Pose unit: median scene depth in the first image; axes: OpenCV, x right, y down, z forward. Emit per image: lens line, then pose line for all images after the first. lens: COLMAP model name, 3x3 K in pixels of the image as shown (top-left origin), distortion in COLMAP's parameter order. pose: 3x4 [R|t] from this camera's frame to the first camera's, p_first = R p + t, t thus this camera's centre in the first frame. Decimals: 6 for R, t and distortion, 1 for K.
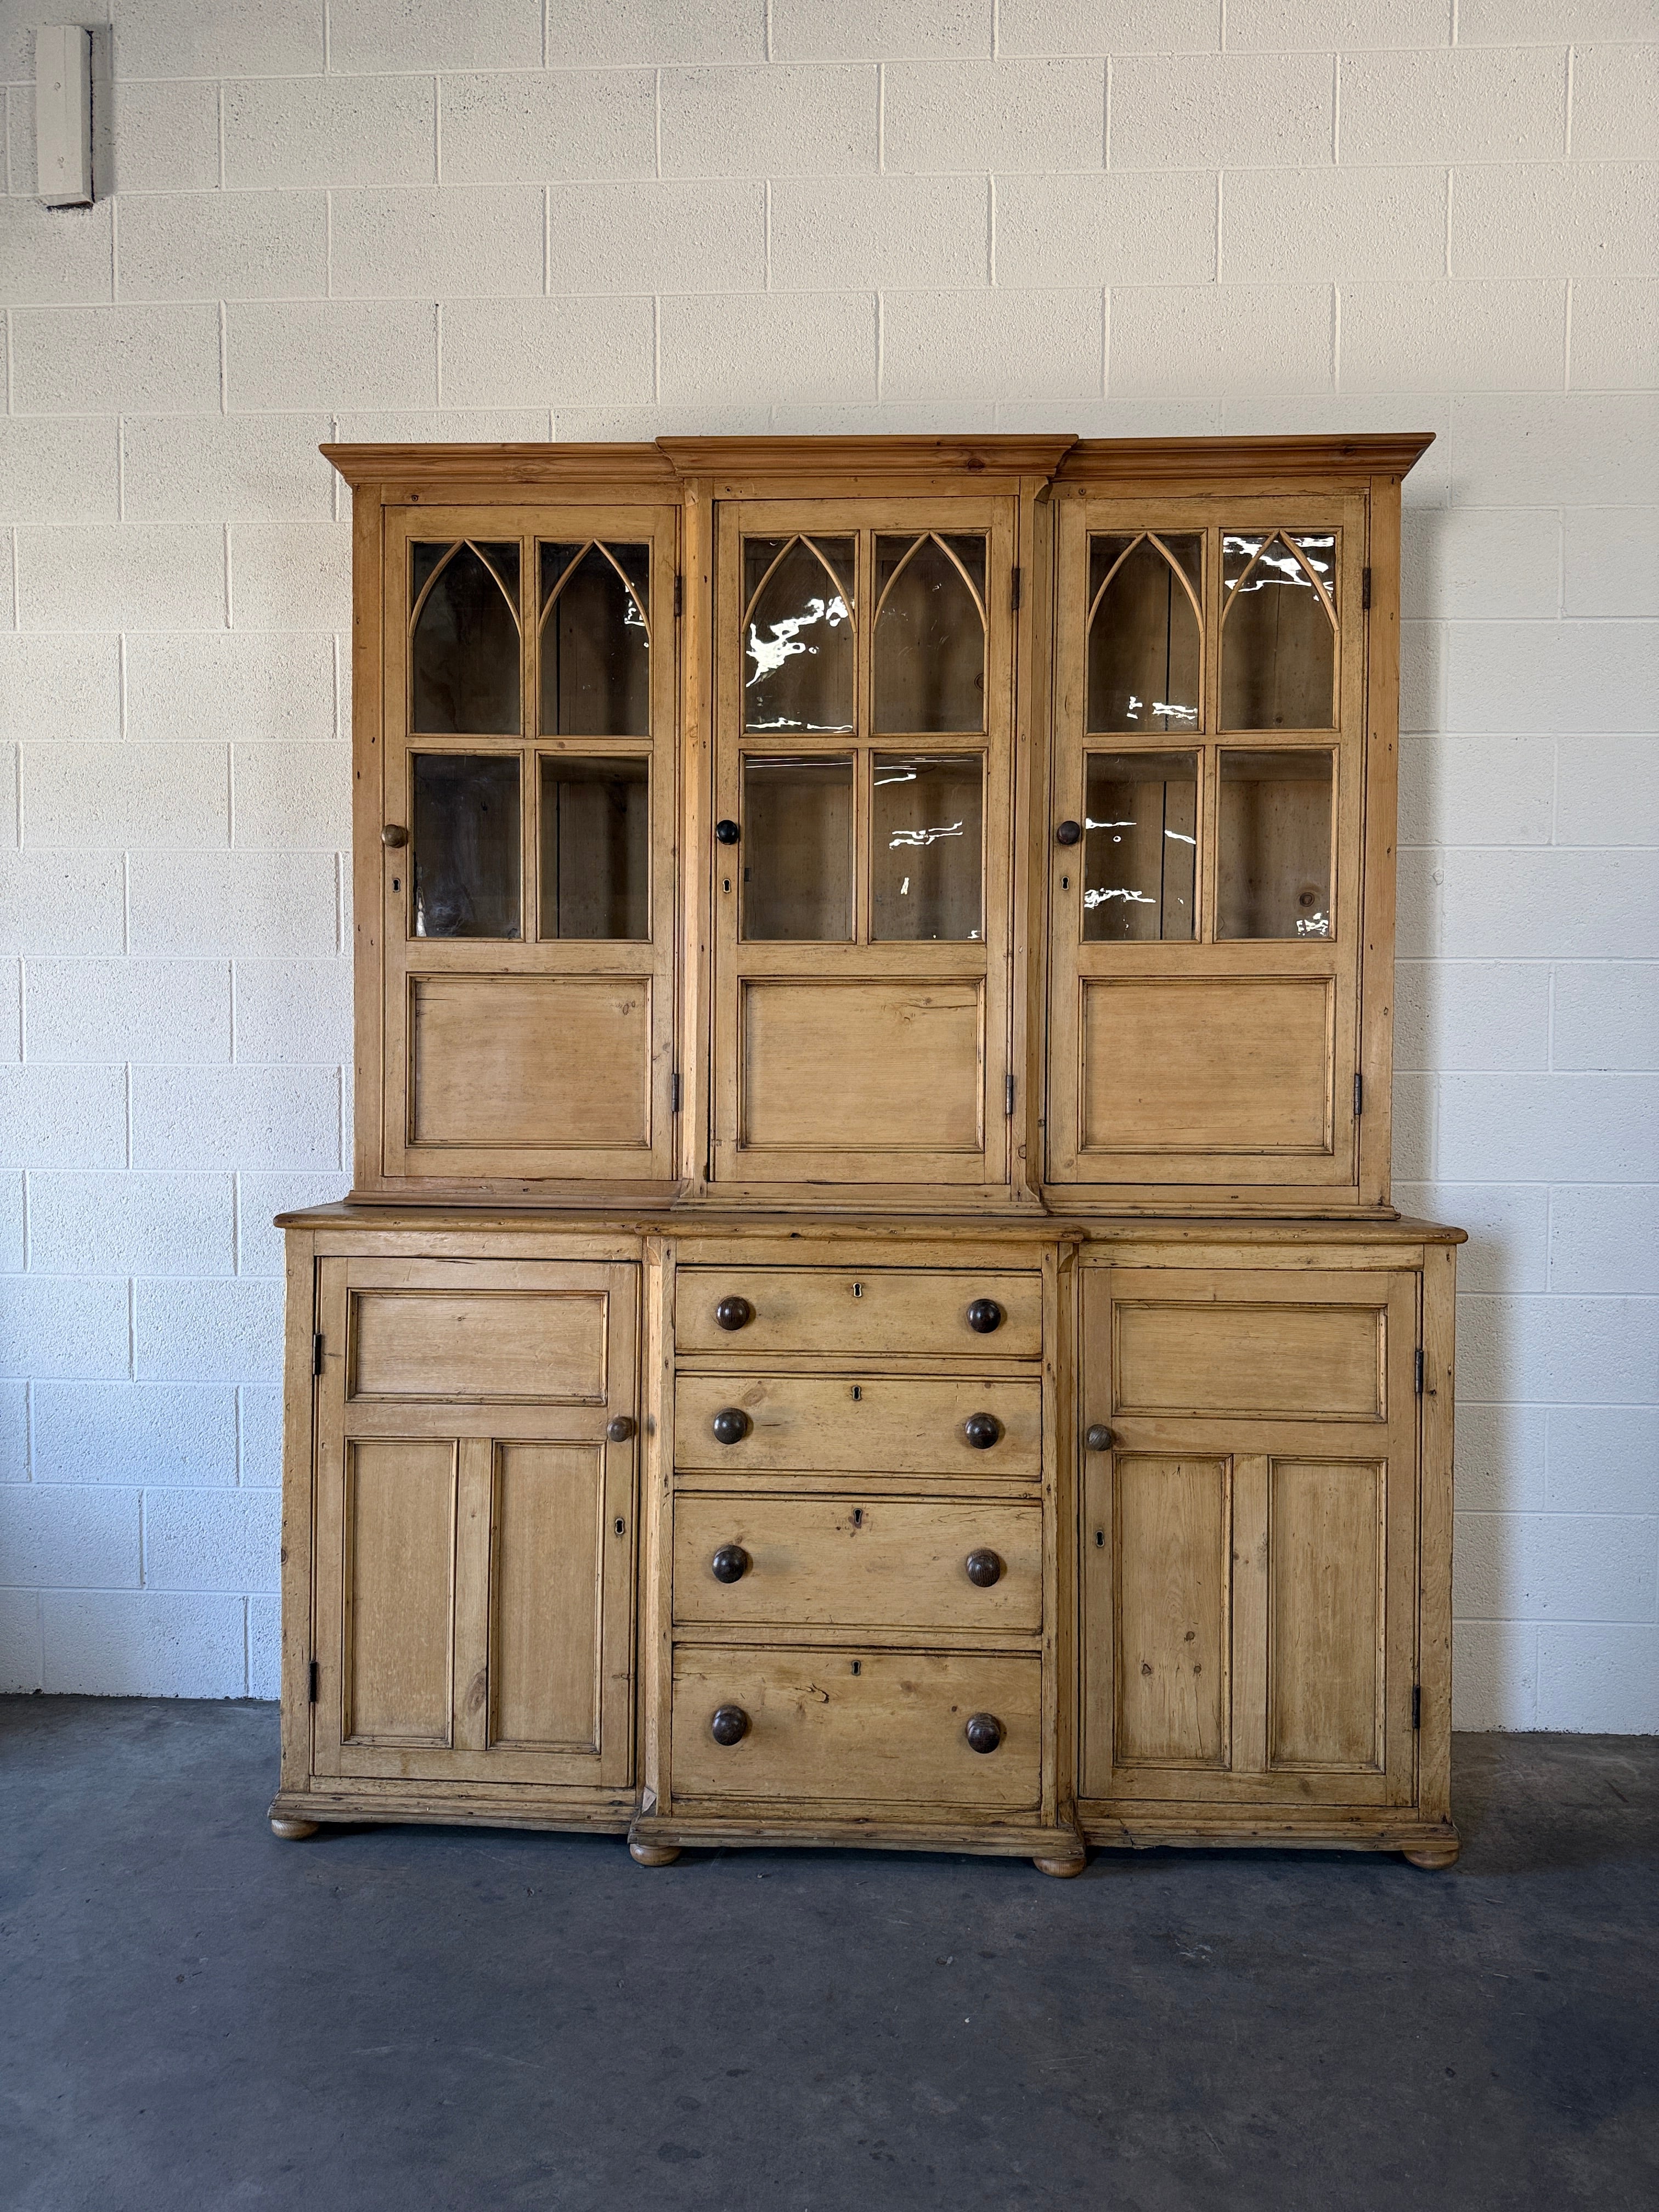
lens RADIAL K [[1535.1, 0, 823.0], [0, 1535.1, 1107.6], [0, 0, 1]] dist [0.089022, -0.129708]
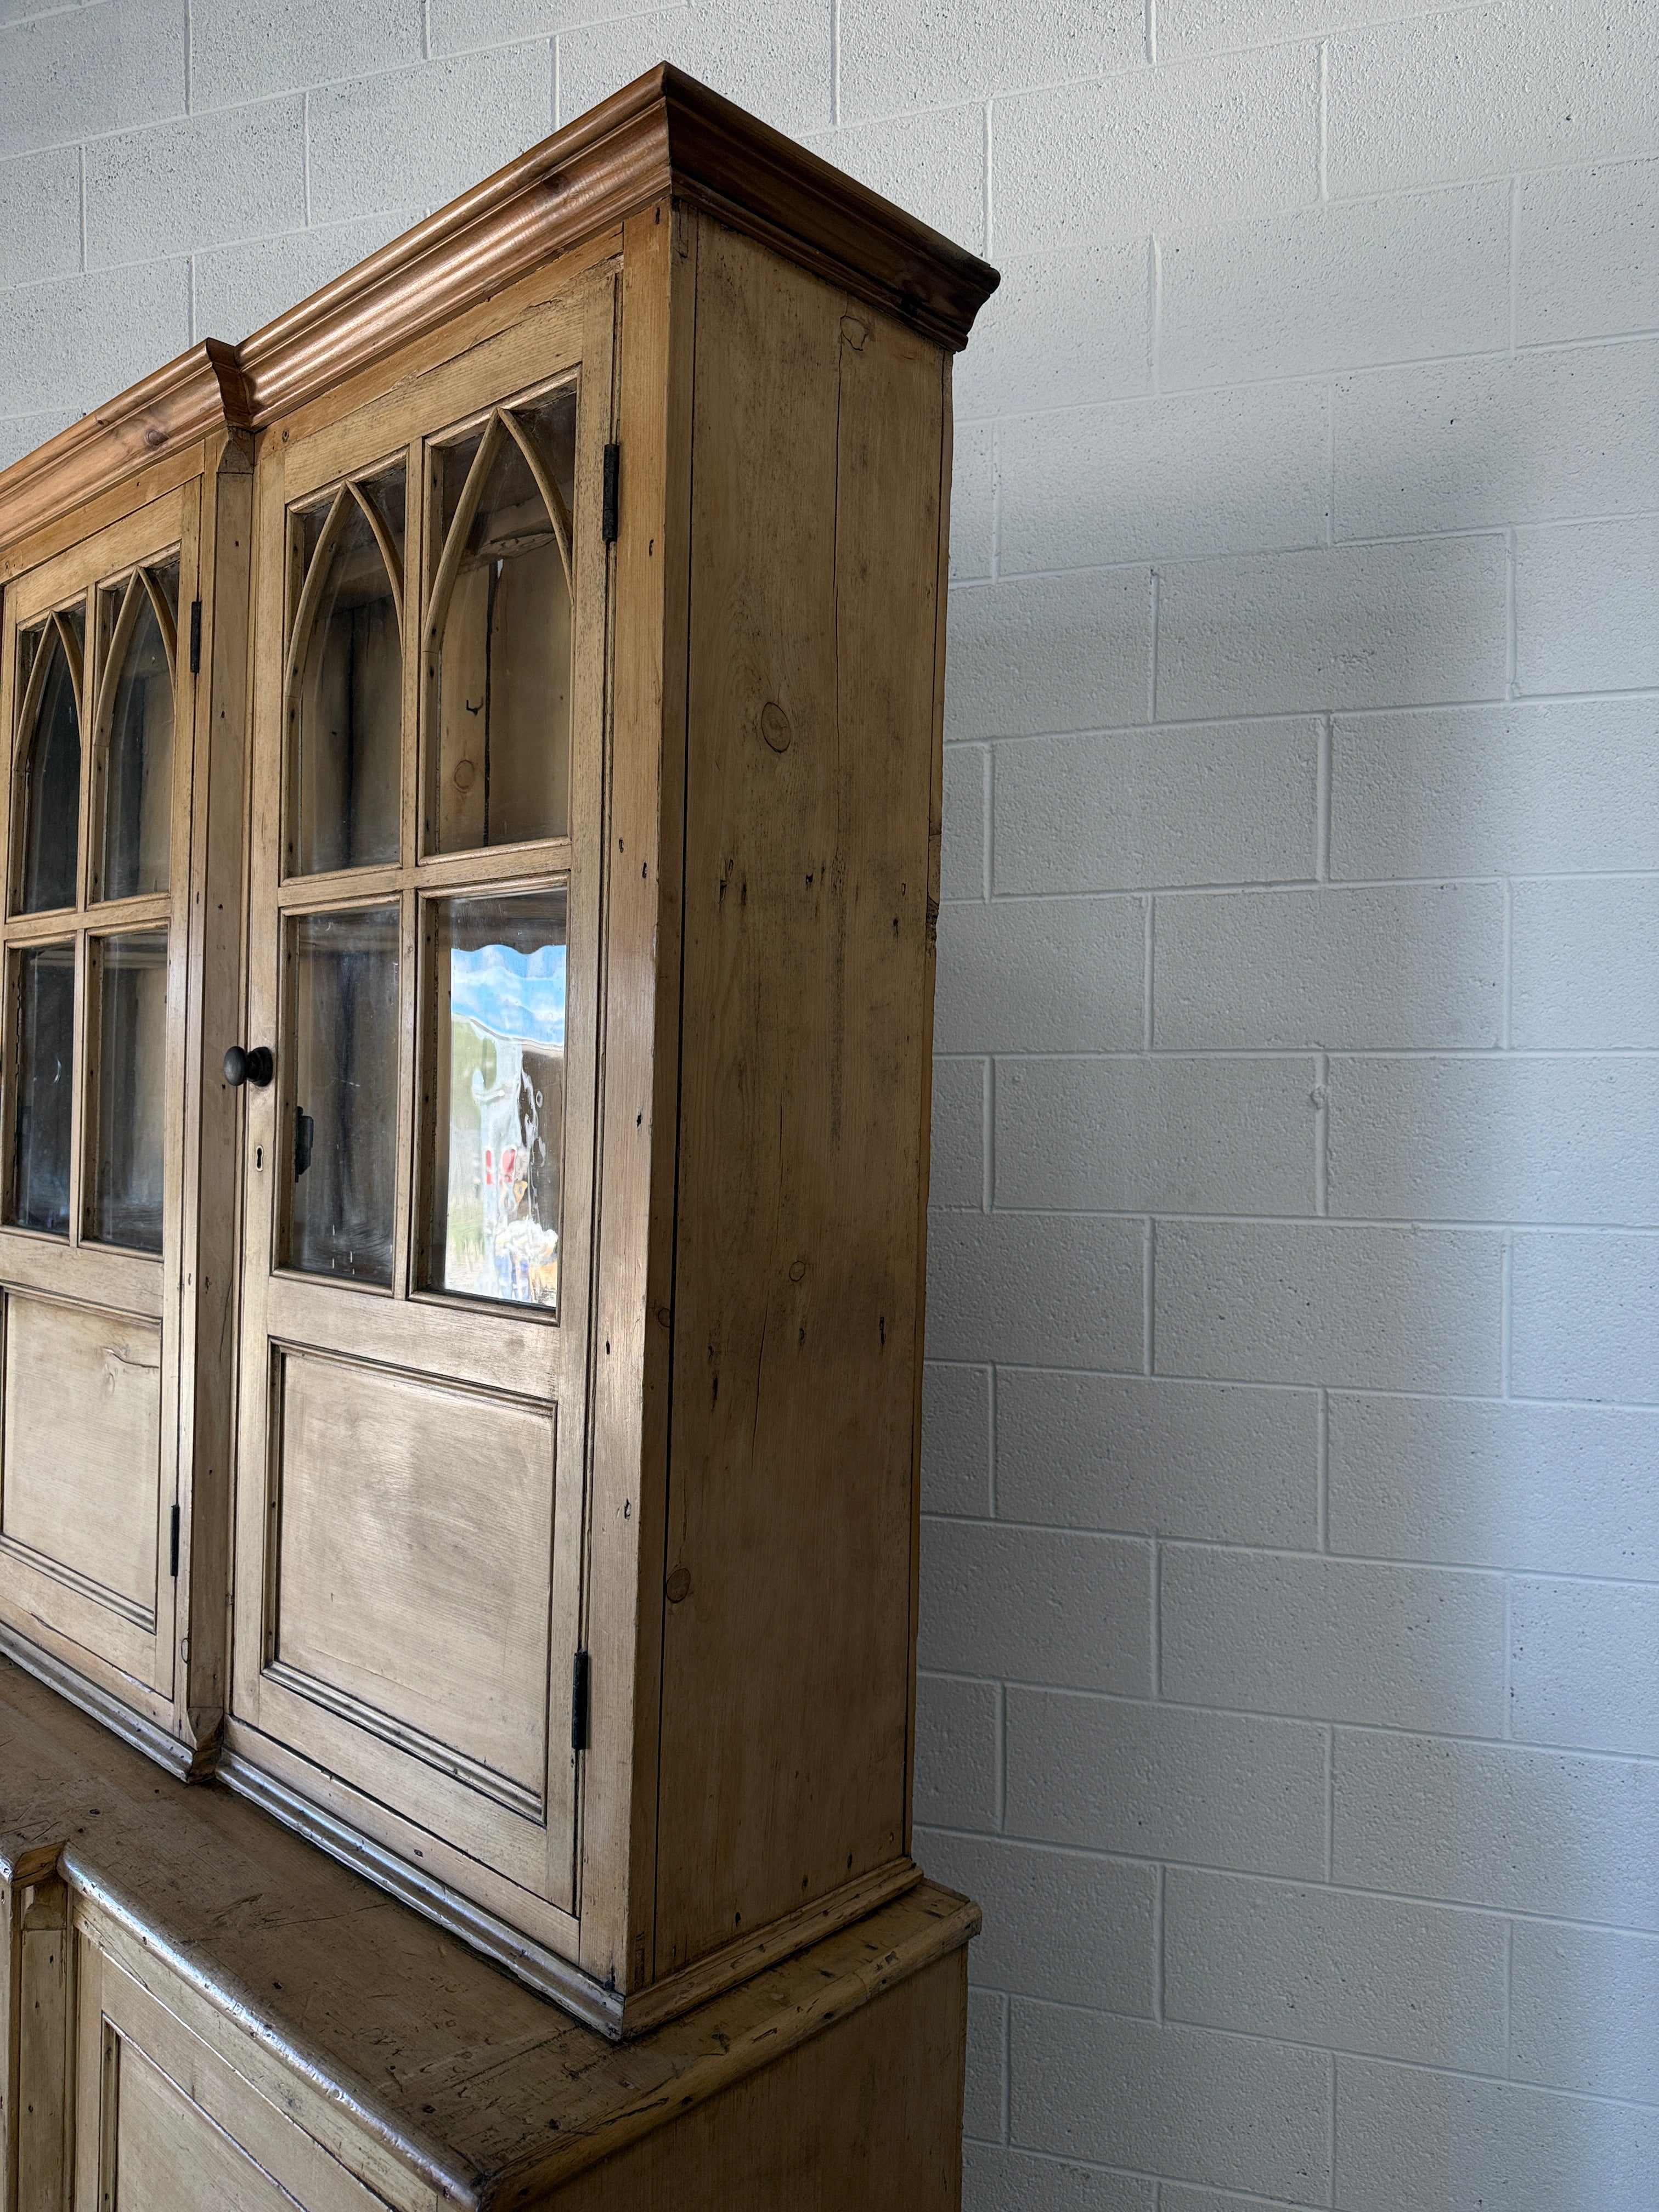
lens RADIAL K [[1568.1, 0, 829.9], [0, 1568.1, 1106.8], [0, 0, 1]] dist [0.010986, -0.013071]
pose [[0.767389, 0.014267, -0.641023, 0.683638], [-0.027238, 0.999575, -0.010361, -0.170297], [0.640603, 0.025411, 0.767452, 0.734775]]
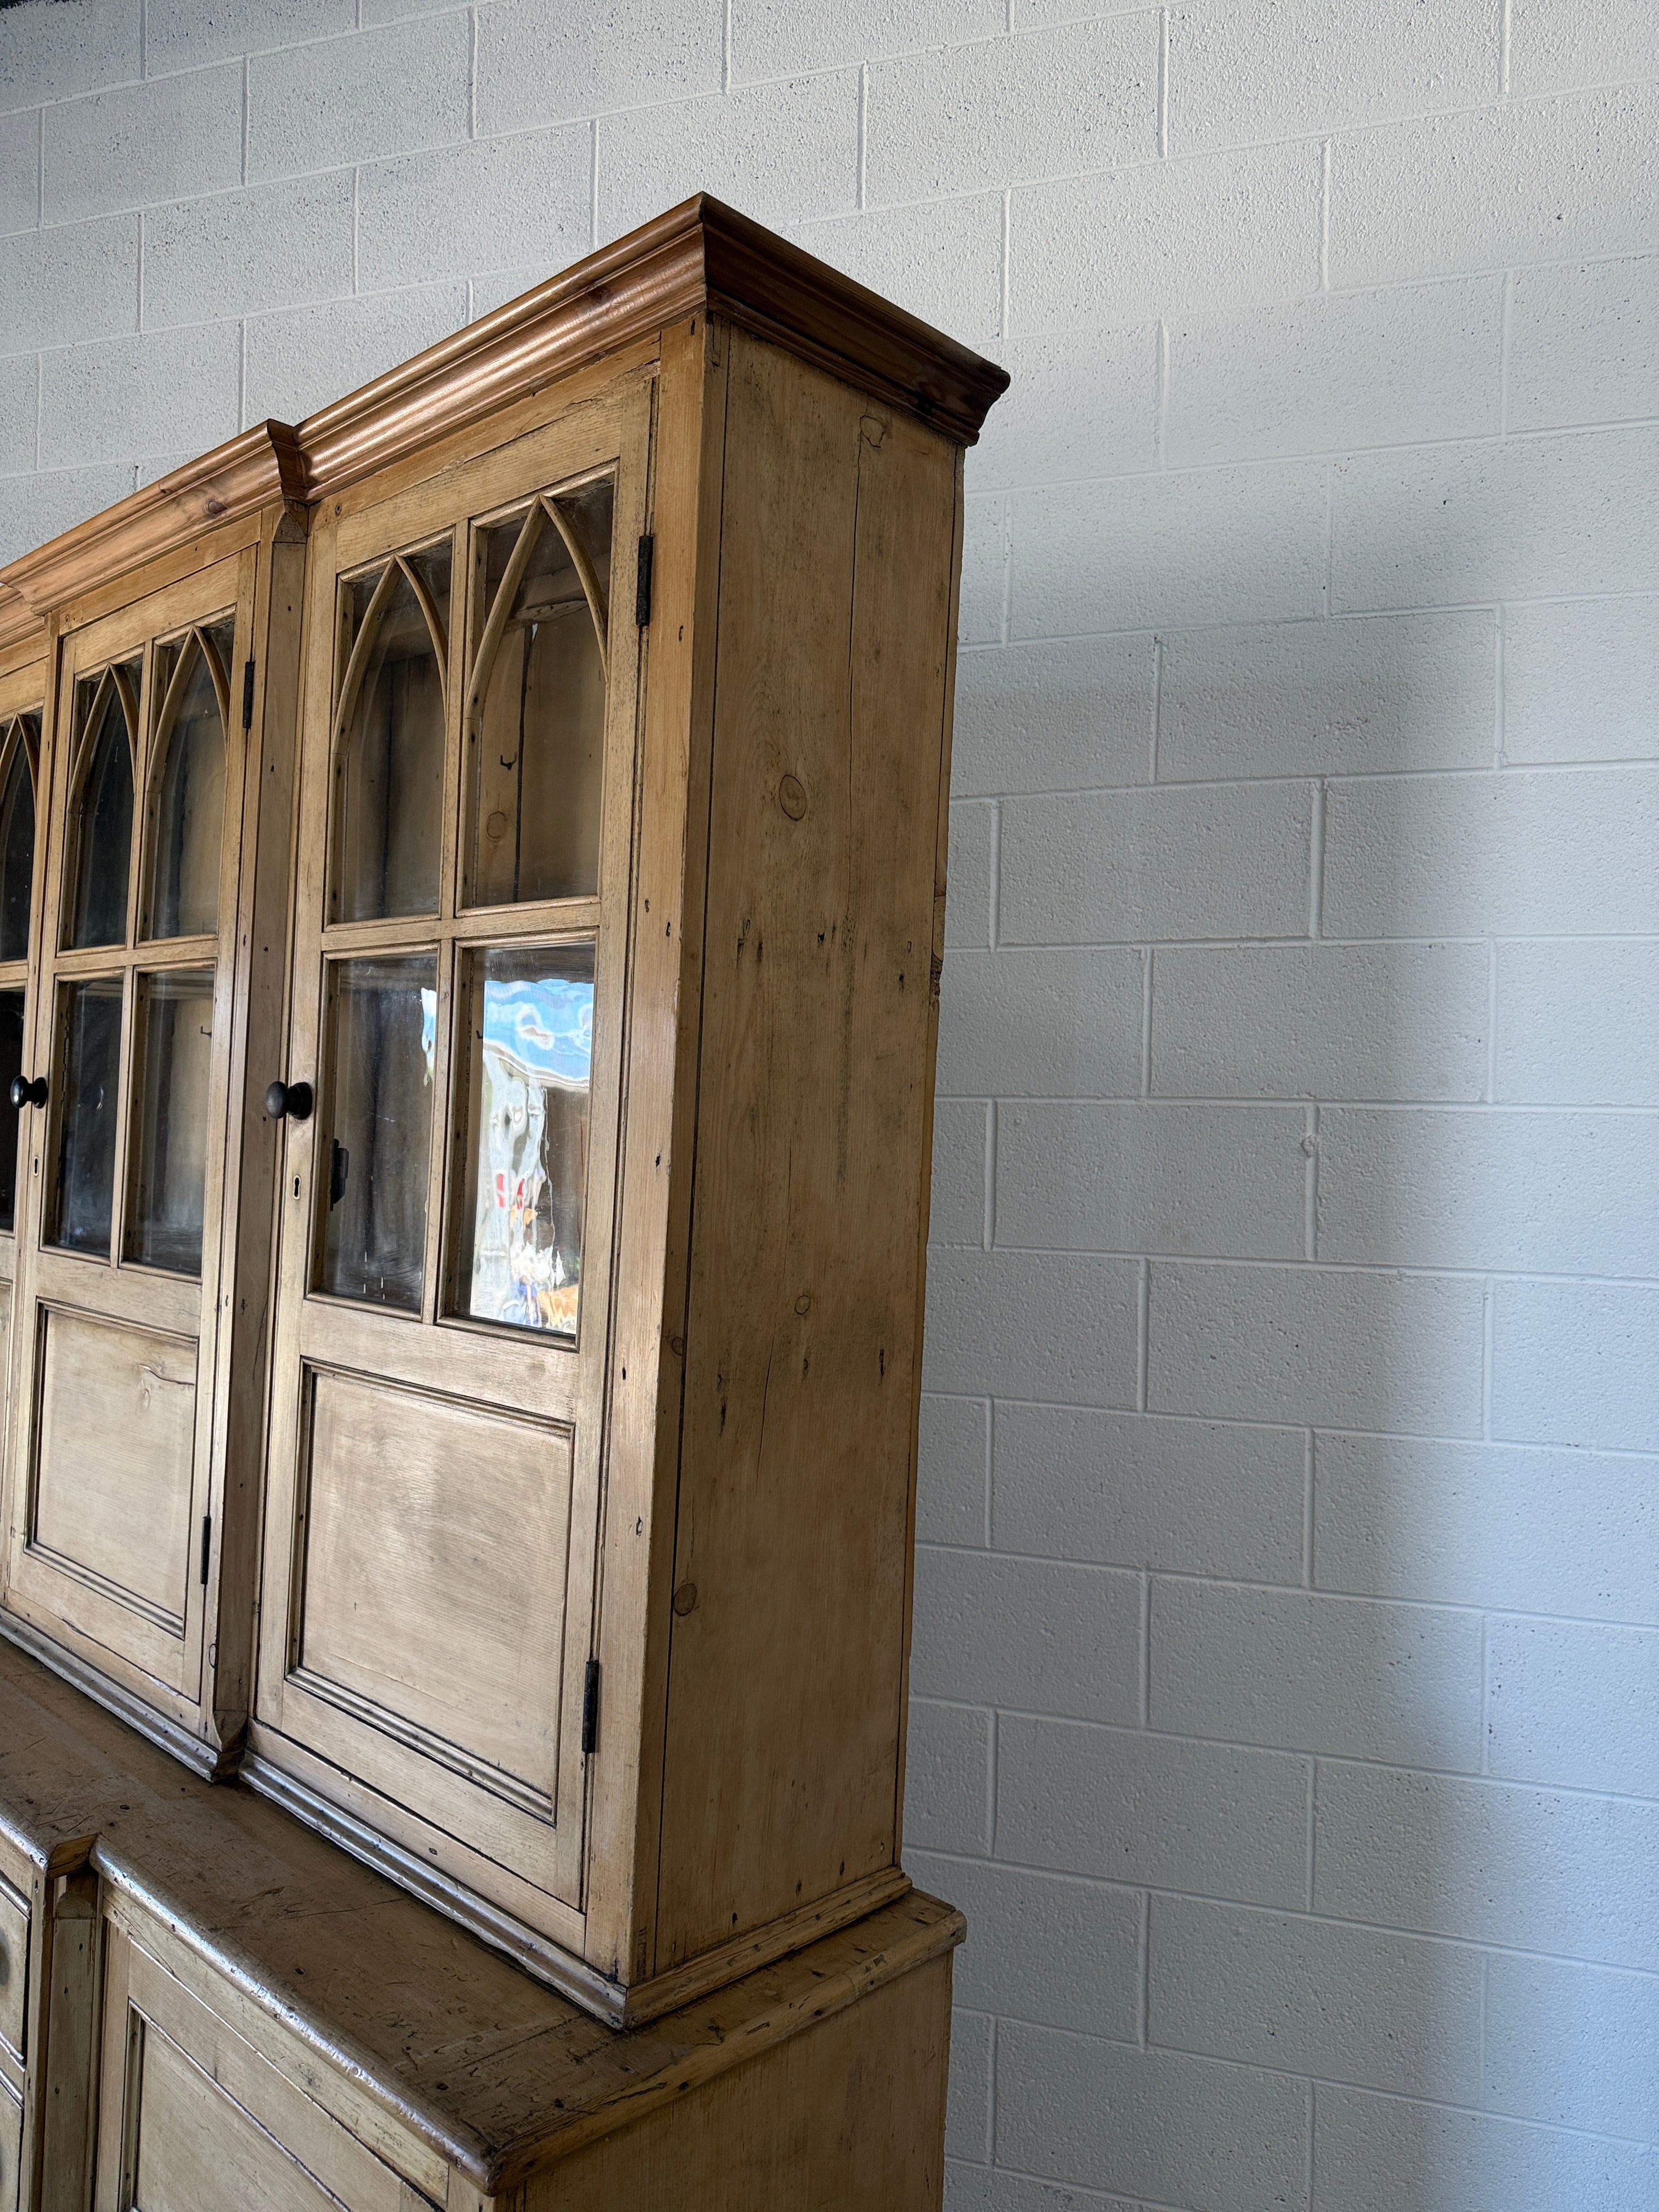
lens RADIAL K [[1564.1, 0, 824.3], [0, 1564.1, 1105.6], [0, 0, 1]] dist [0.019625, -0.022859]
pose [[0.760882, 0.015468, -0.648706, 0.703184], [-0.046363, 0.998457, -0.030573, -0.174193], [0.647232, 0.053338, 0.760425, 0.712378]]
